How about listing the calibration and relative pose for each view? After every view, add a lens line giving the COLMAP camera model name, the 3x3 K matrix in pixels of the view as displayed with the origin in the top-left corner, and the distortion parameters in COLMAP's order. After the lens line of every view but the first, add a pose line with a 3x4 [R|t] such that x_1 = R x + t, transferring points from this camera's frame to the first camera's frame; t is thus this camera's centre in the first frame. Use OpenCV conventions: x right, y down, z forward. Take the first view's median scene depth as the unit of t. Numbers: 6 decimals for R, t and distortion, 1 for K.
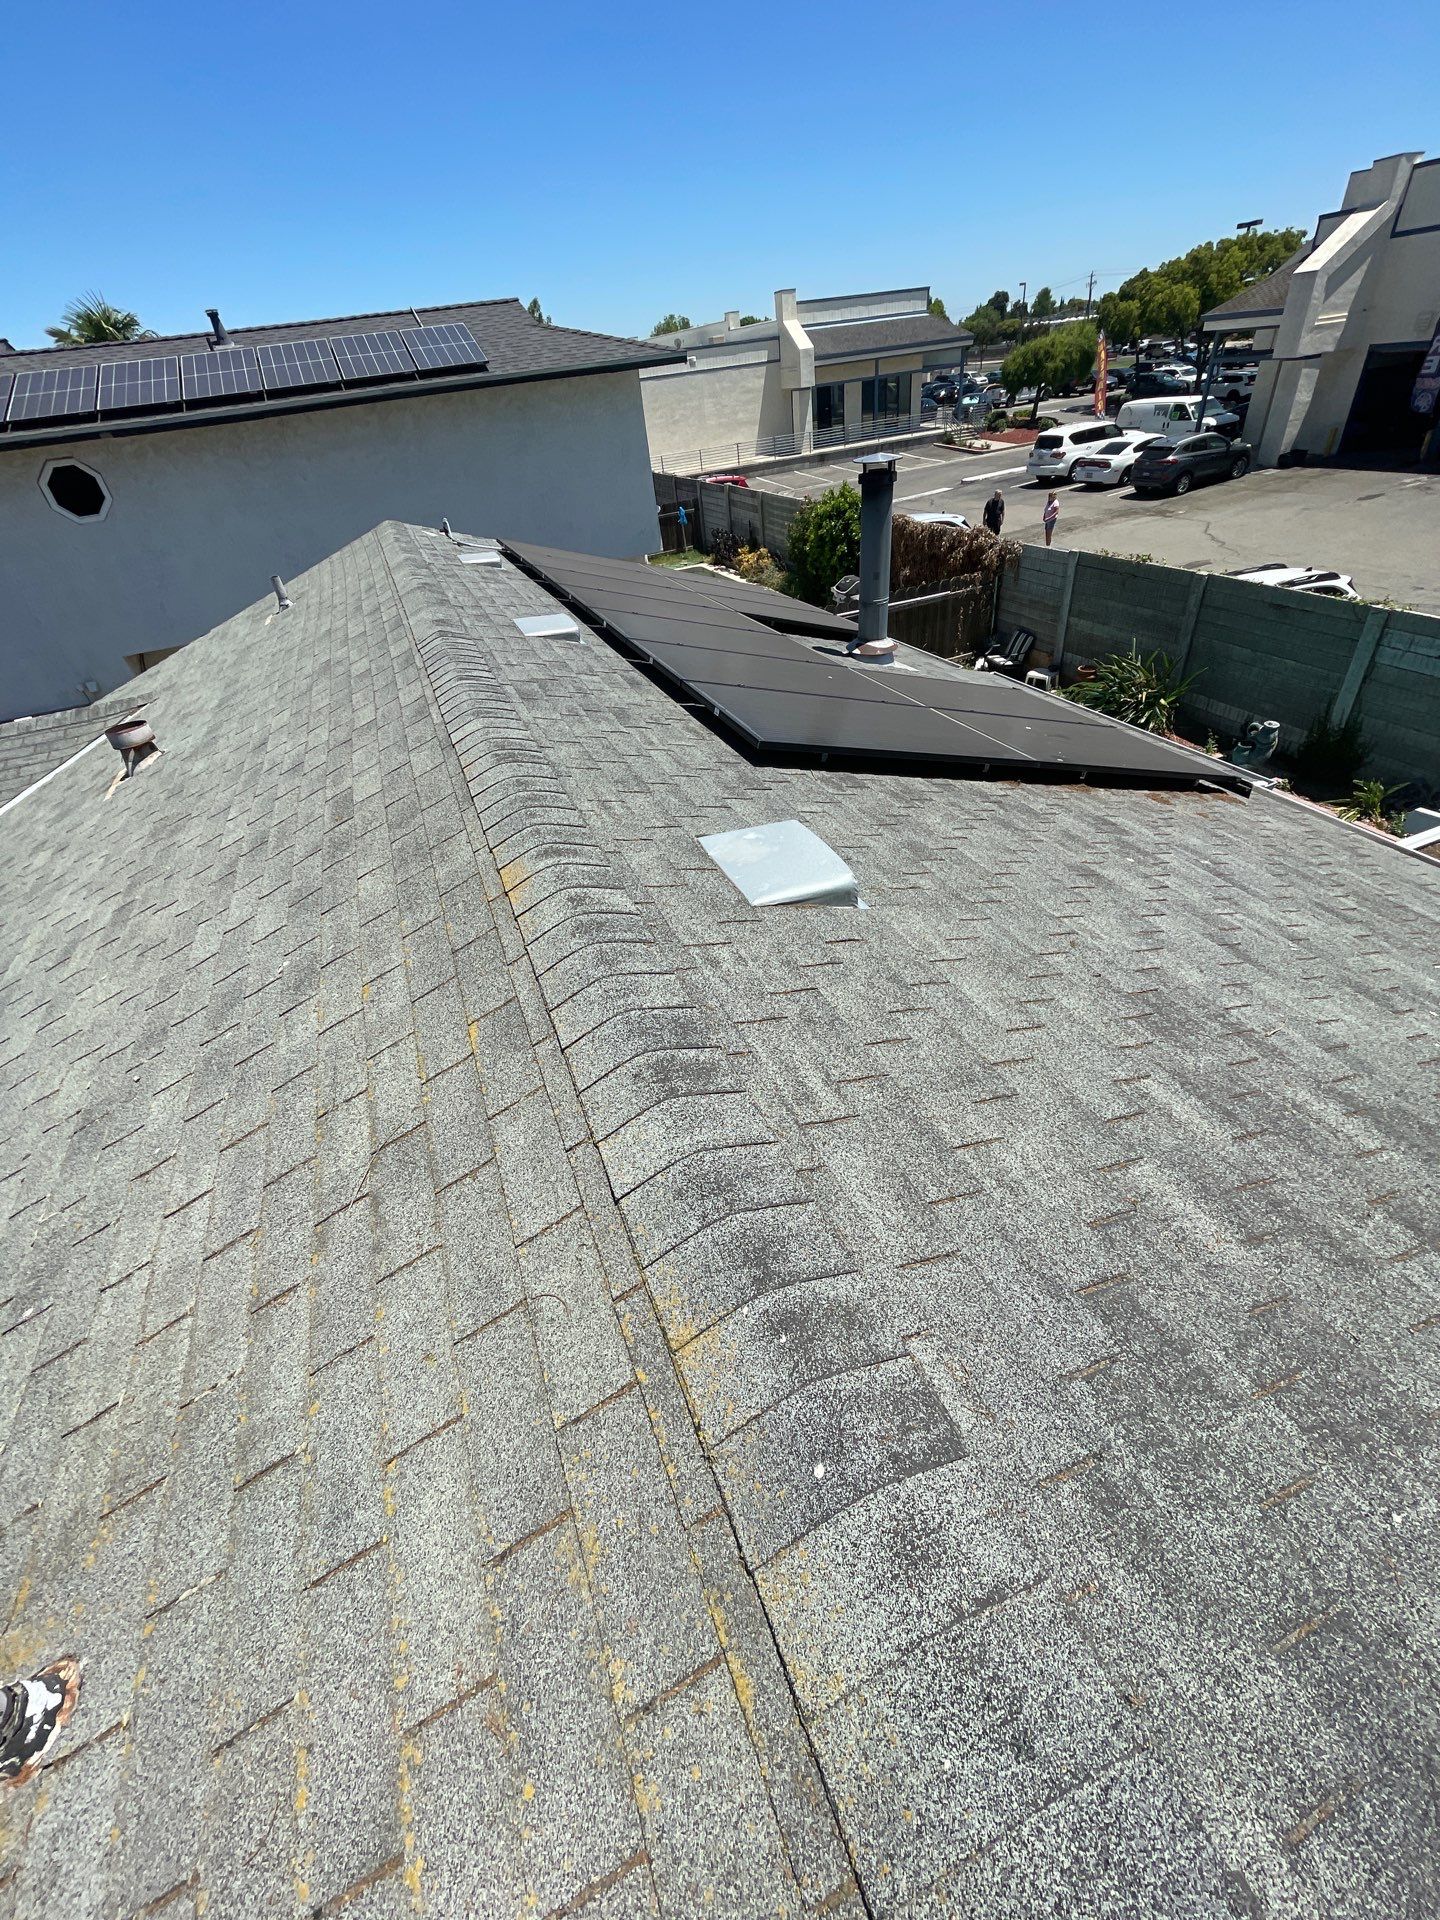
lens RADIAL K [[766.7, 0, 720.0], [0, 766.7, 960.0], [0, 0, 1]] dist [-0.001763, -0.001202]
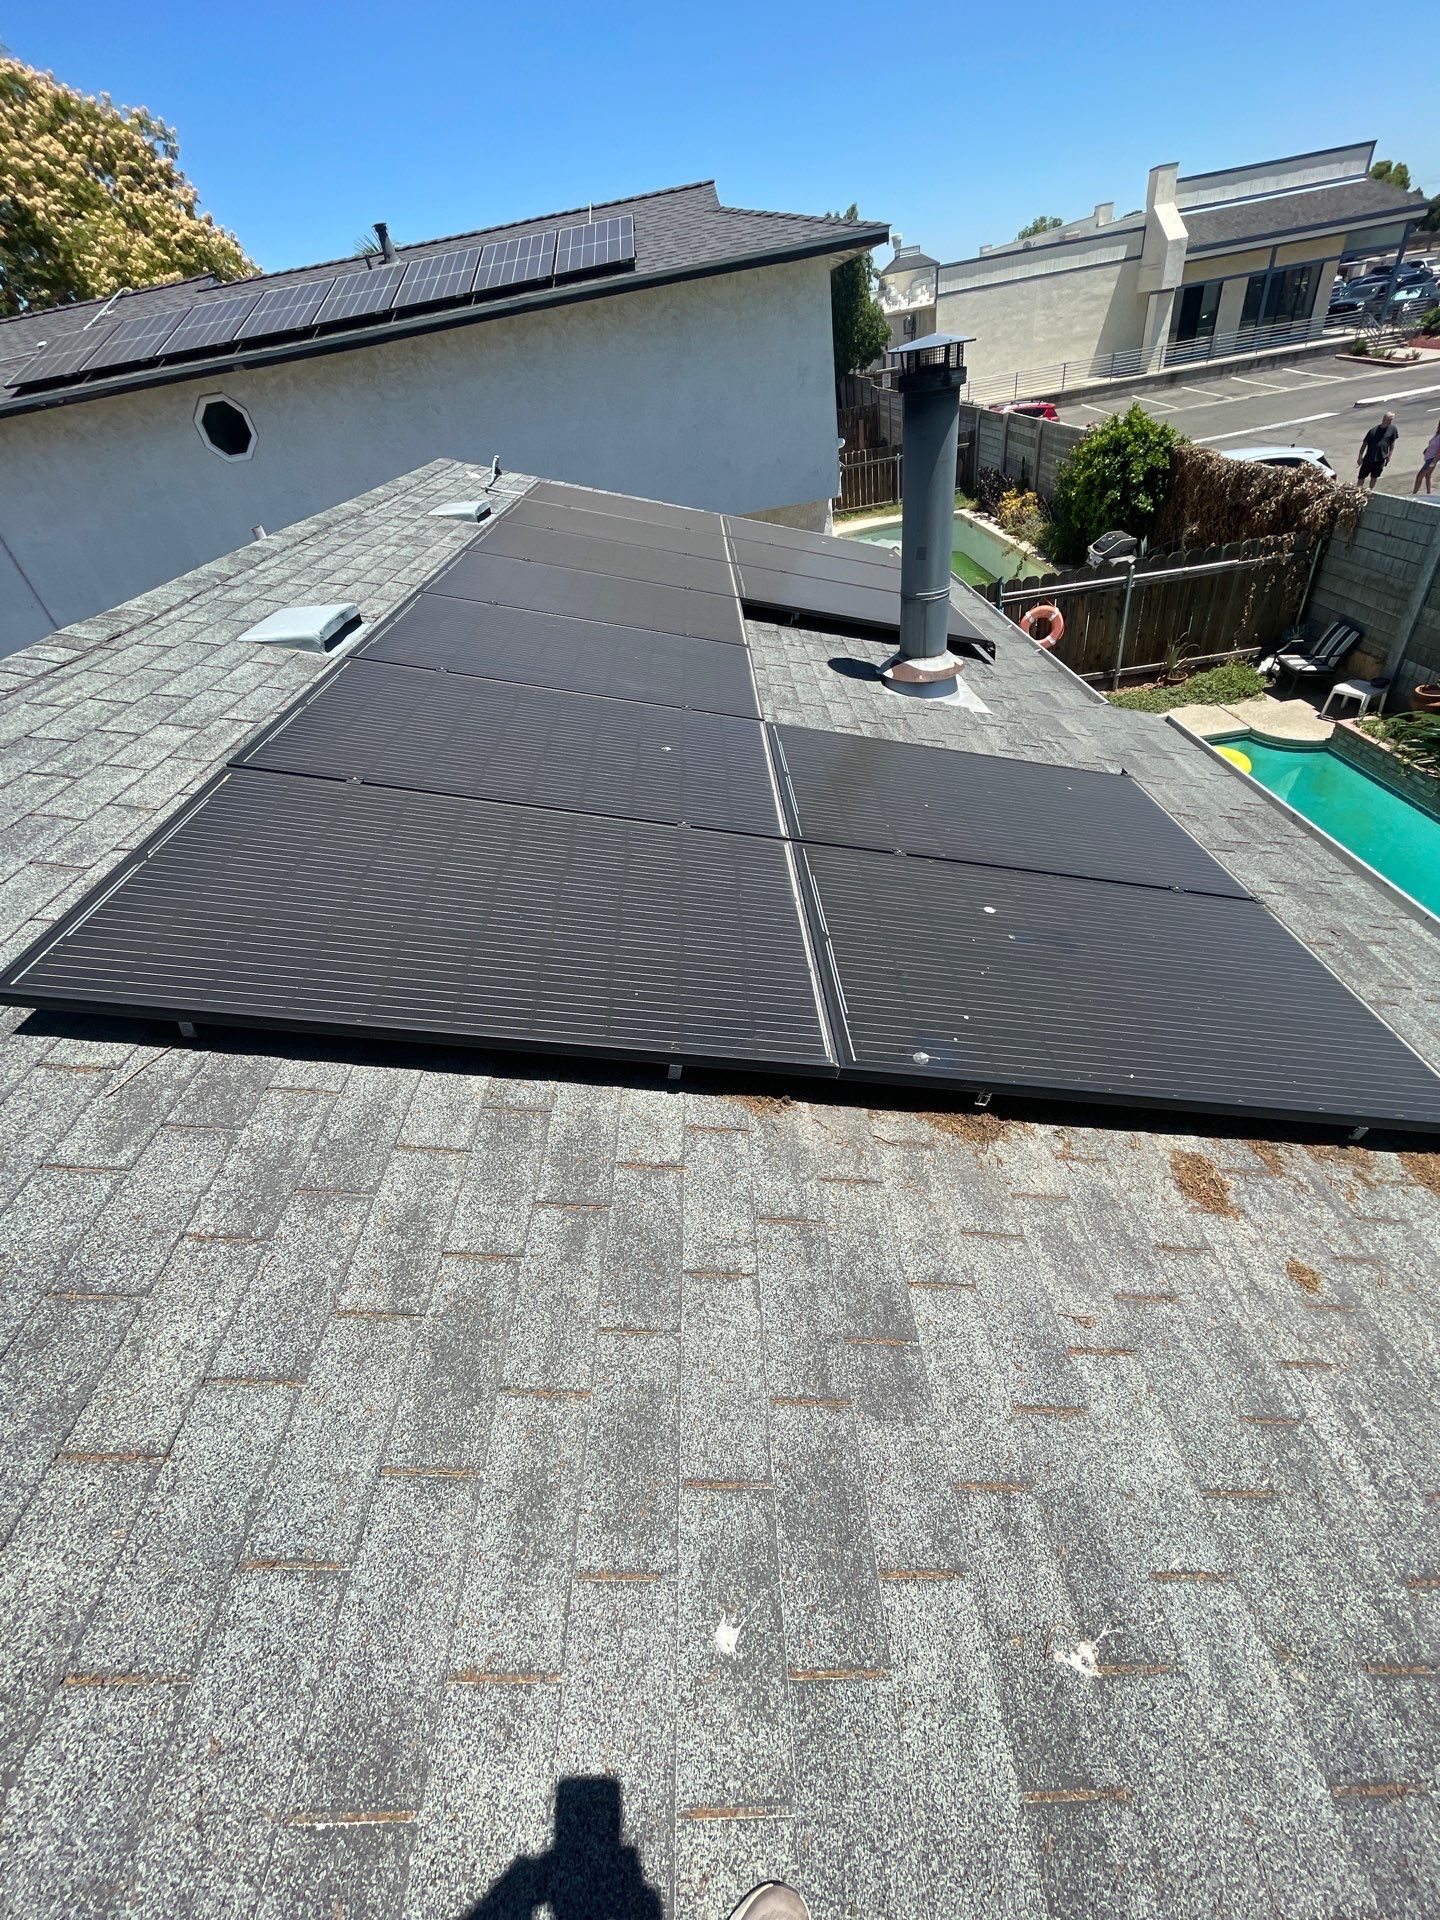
lens RADIAL K [[766.7, 0, 720.0], [0, 766.7, 960.0], [0, 0, 1]] dist [-0.001763, -0.001202]
pose [[0.936366, 0.190353, -0.294932, 0.103705], [-0.172327, 0.981260, 0.086206, -0.075374], [0.305815, -0.029895, 0.951622, 0.131564]]
